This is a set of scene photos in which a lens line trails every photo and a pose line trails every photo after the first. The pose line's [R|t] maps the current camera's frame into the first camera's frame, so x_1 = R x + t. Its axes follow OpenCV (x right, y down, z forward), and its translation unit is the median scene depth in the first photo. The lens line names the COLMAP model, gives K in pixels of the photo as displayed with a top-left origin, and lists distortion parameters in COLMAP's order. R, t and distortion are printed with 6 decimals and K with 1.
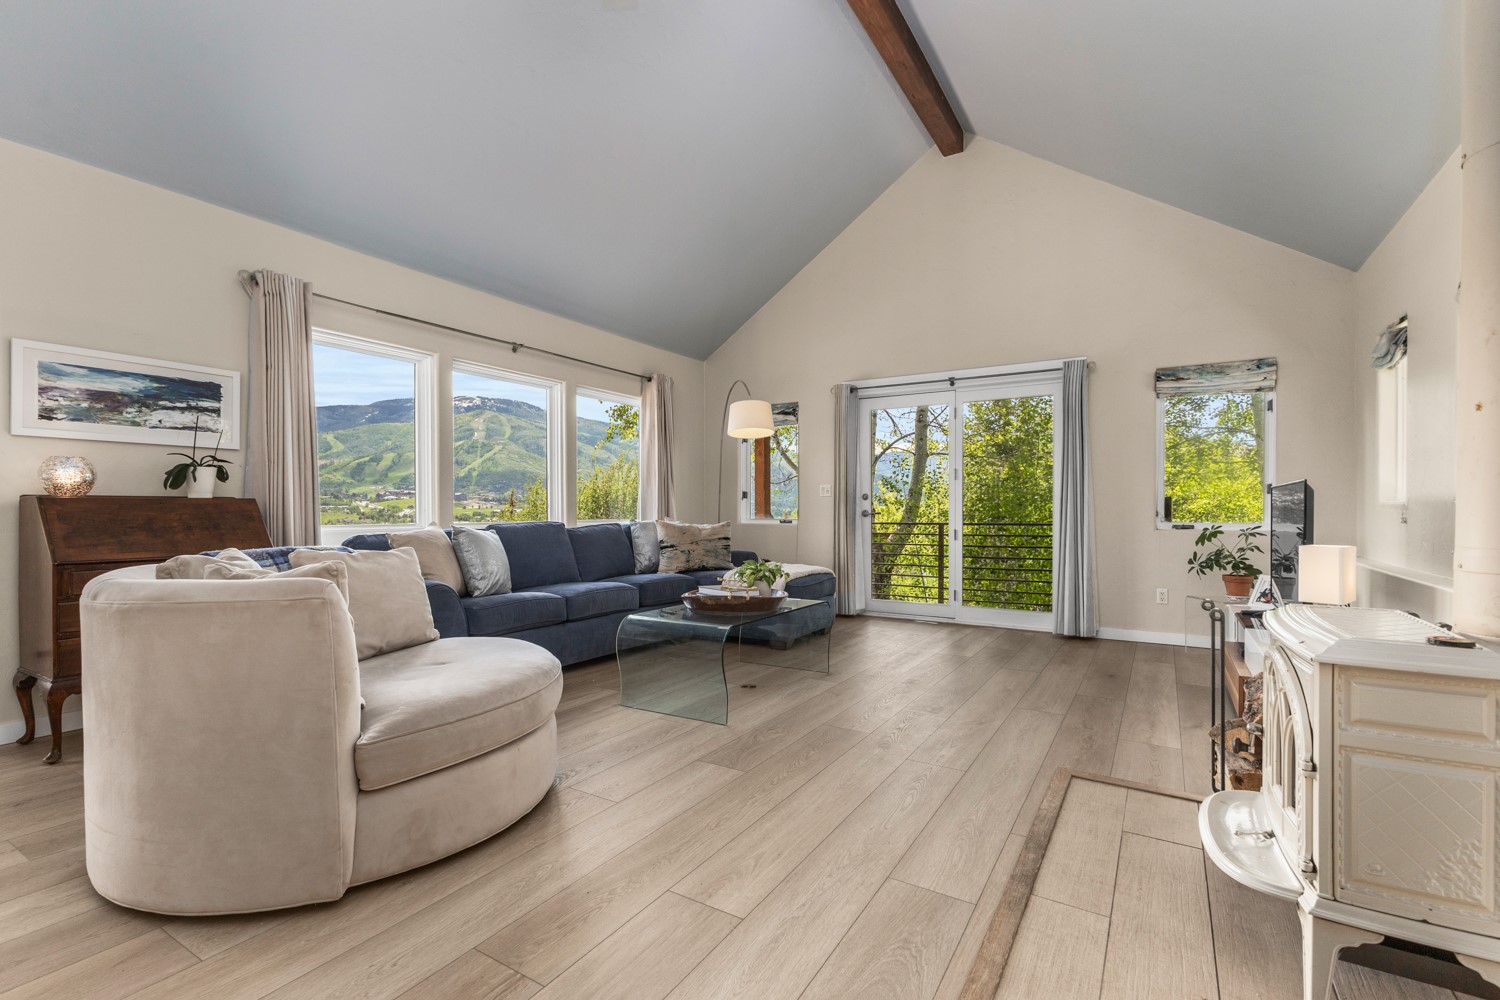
lens RADIAL K [[668.9, 0, 754.6], [0, 668.9, 509.6], [0, 0, 1]] dist [0.002400, 0.000156]
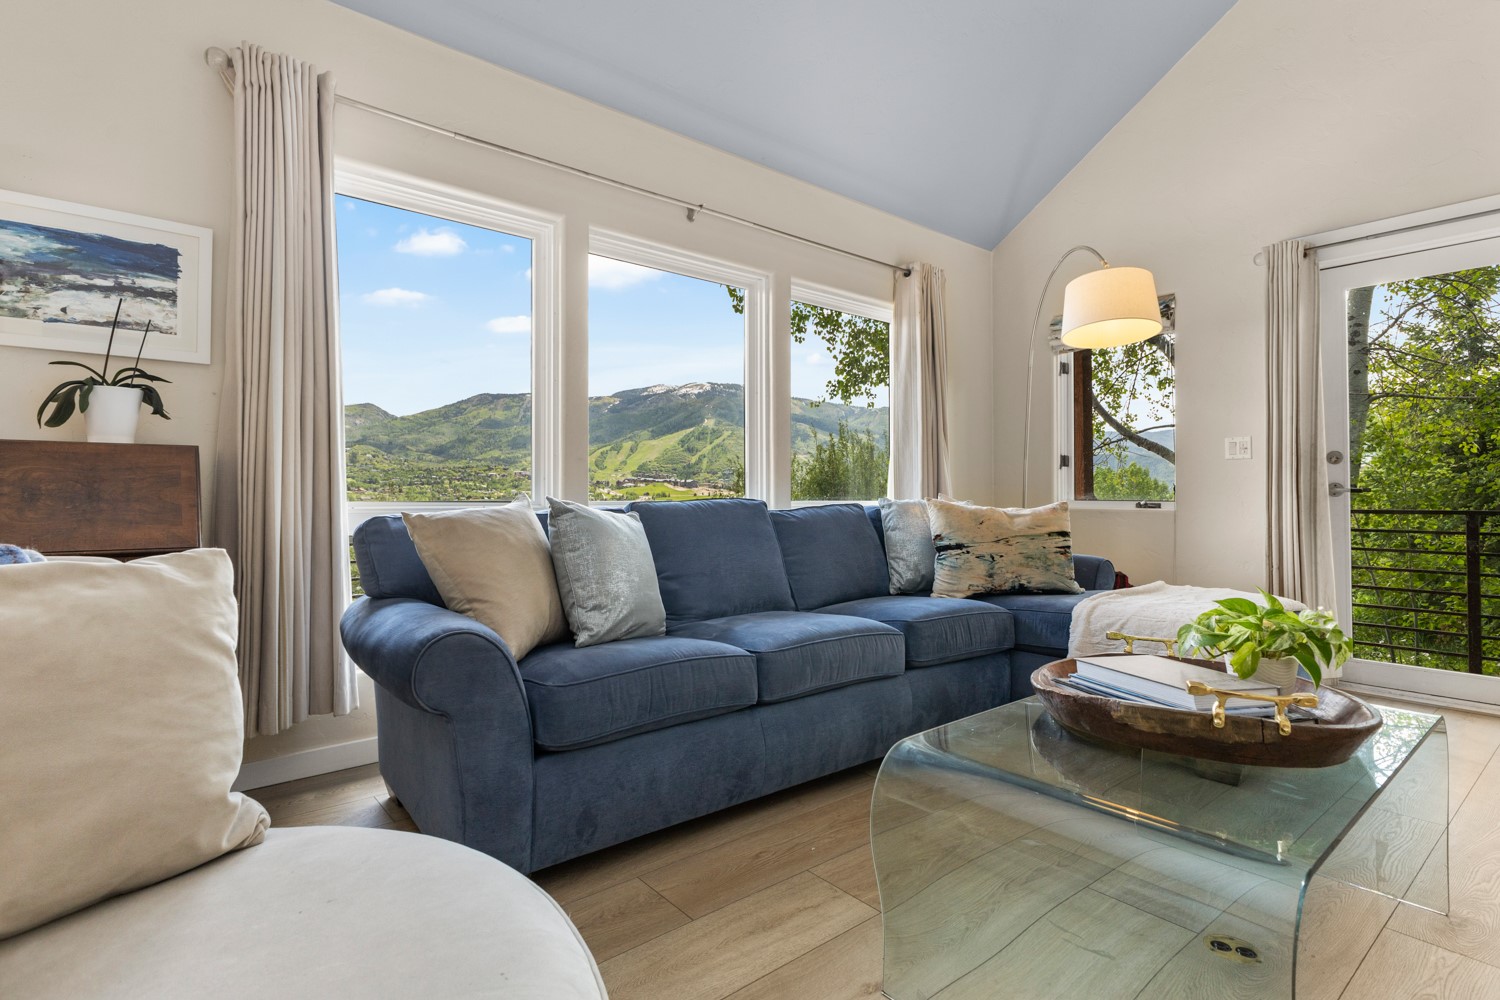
lens RADIAL K [[731.5, 0, 746.0], [0, 731.5, 487.2], [0, 0, 1]] dist [0.009922, -0.000978]
pose [[0.942840, -0.002211, -0.333239, -0.126468], [-0.002267, 0.999912, -0.013049, 0.021780], [0.333239, 0.013058, 0.942752, 0.549799]]
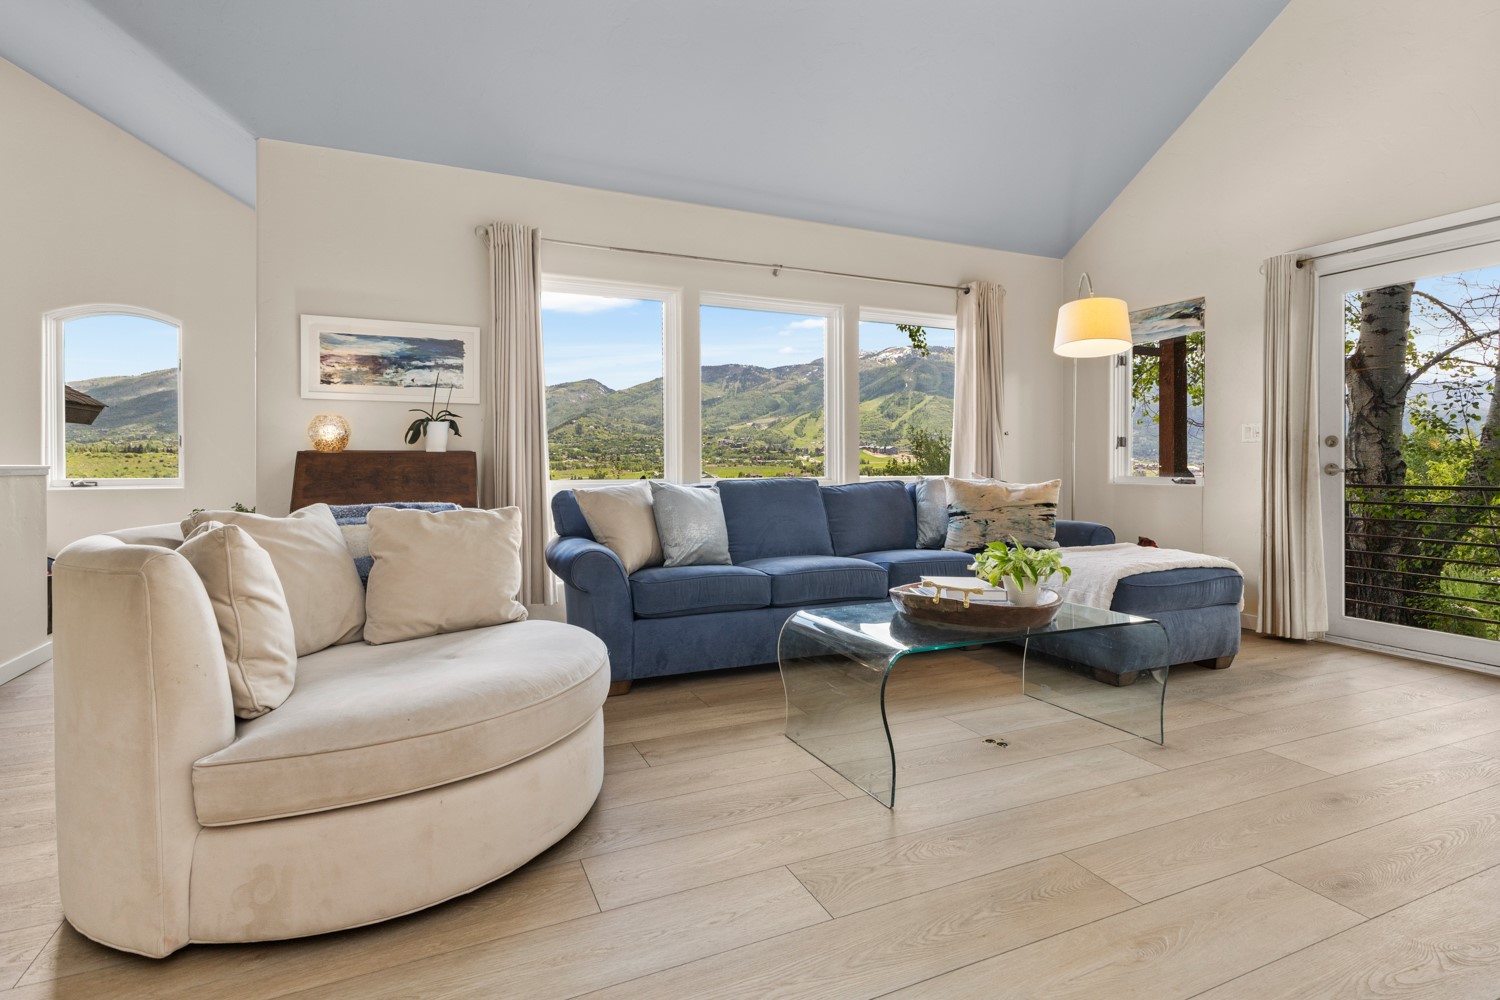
lens RADIAL K [[736.1, 0, 752.9], [0, 736.1, 468.8], [0, 0, 1]] dist [0.011073, 0.000112]
pose [[0.825316, 0.003327, -0.564661, 0.199248], [0.000731, 0.999976, 0.006961, 0.001062], [0.564670, -0.006158, 0.825294, 0.304680]]
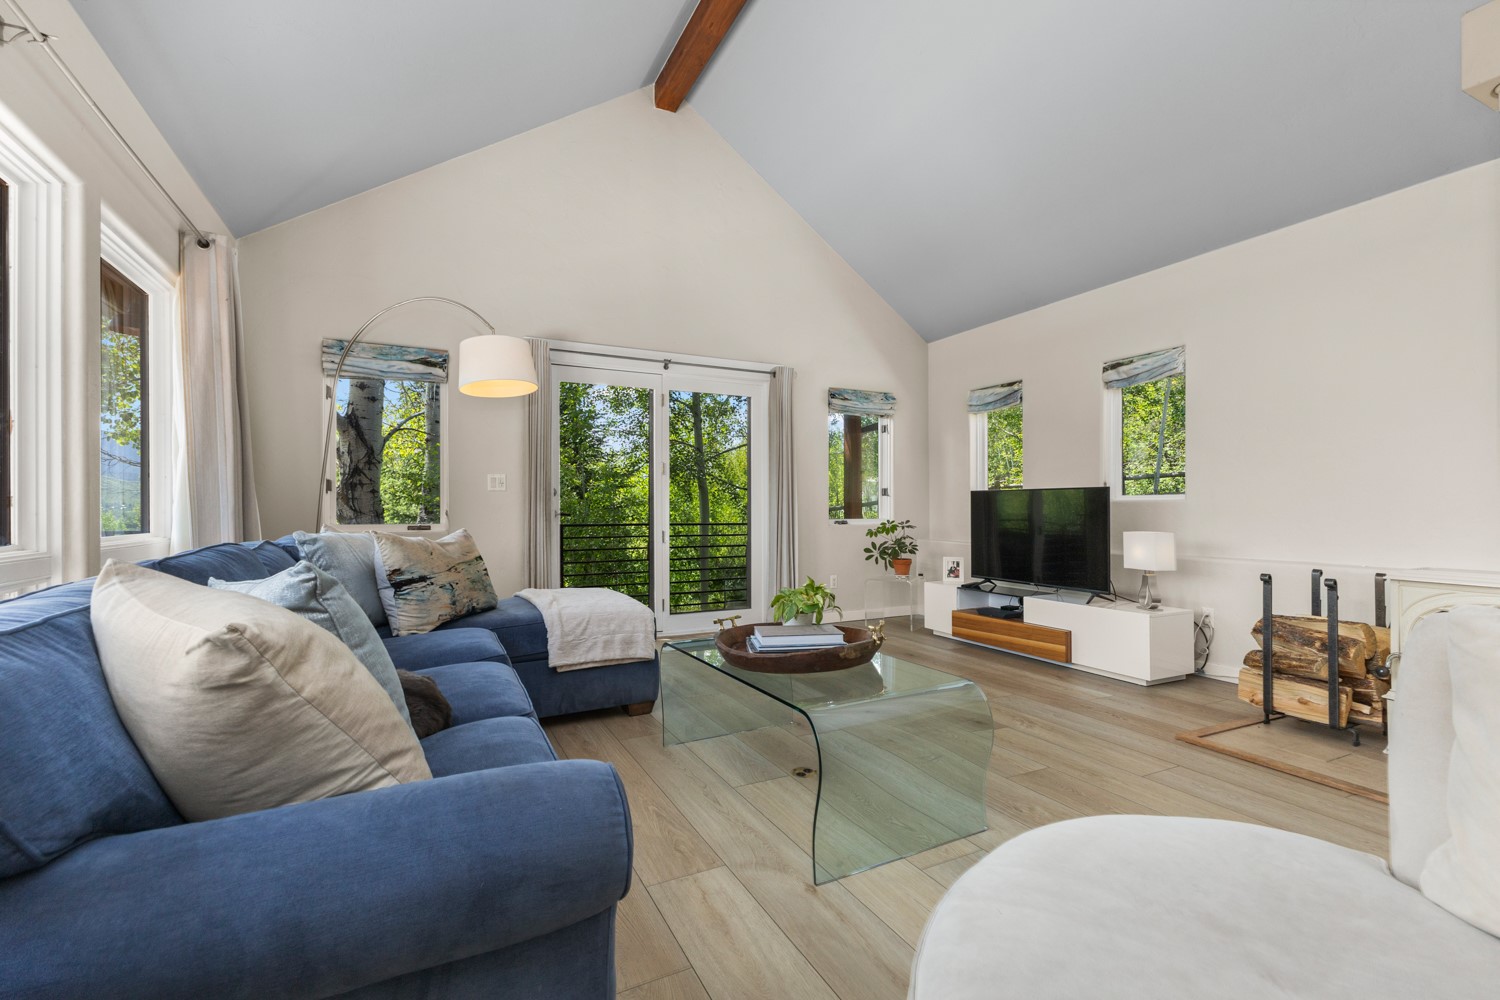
lens RADIAL K [[657.0, 0, 757.4], [0, 657.0, 498.1], [0, 0, 1]] dist [0.001933, 0.000117]
pose [[0.526491, 0.010034, 0.850121, -0.613831], [0.001893, 0.999914, -0.012974, -0.003360], [-0.850178, 0.008440, 0.526427, 0.706729]]
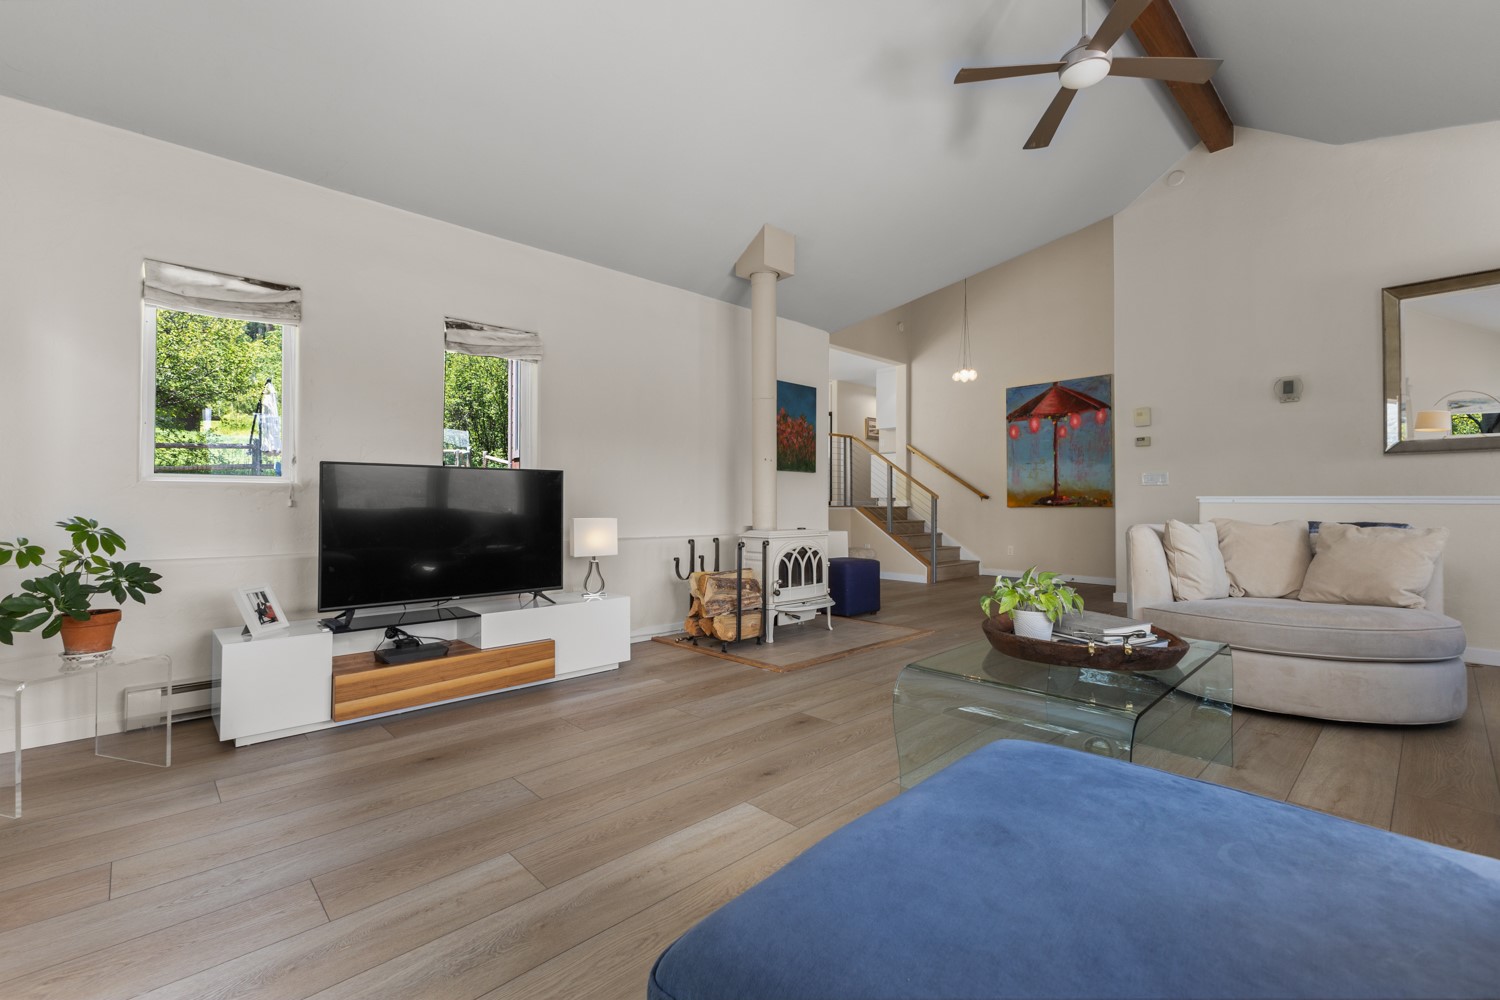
lens RADIAL K [[637.8, 0, 748.5], [0, 637.8, 492.4], [0, 0, 1]] dist [0.003455, 0.000333]
pose [[-0.962328, 0.003311, 0.271872, 0.098706], [-0.001186, 0.999865, -0.016378, 0.013544], [-0.271890, -0.016083, -0.962194, 1.656641]]
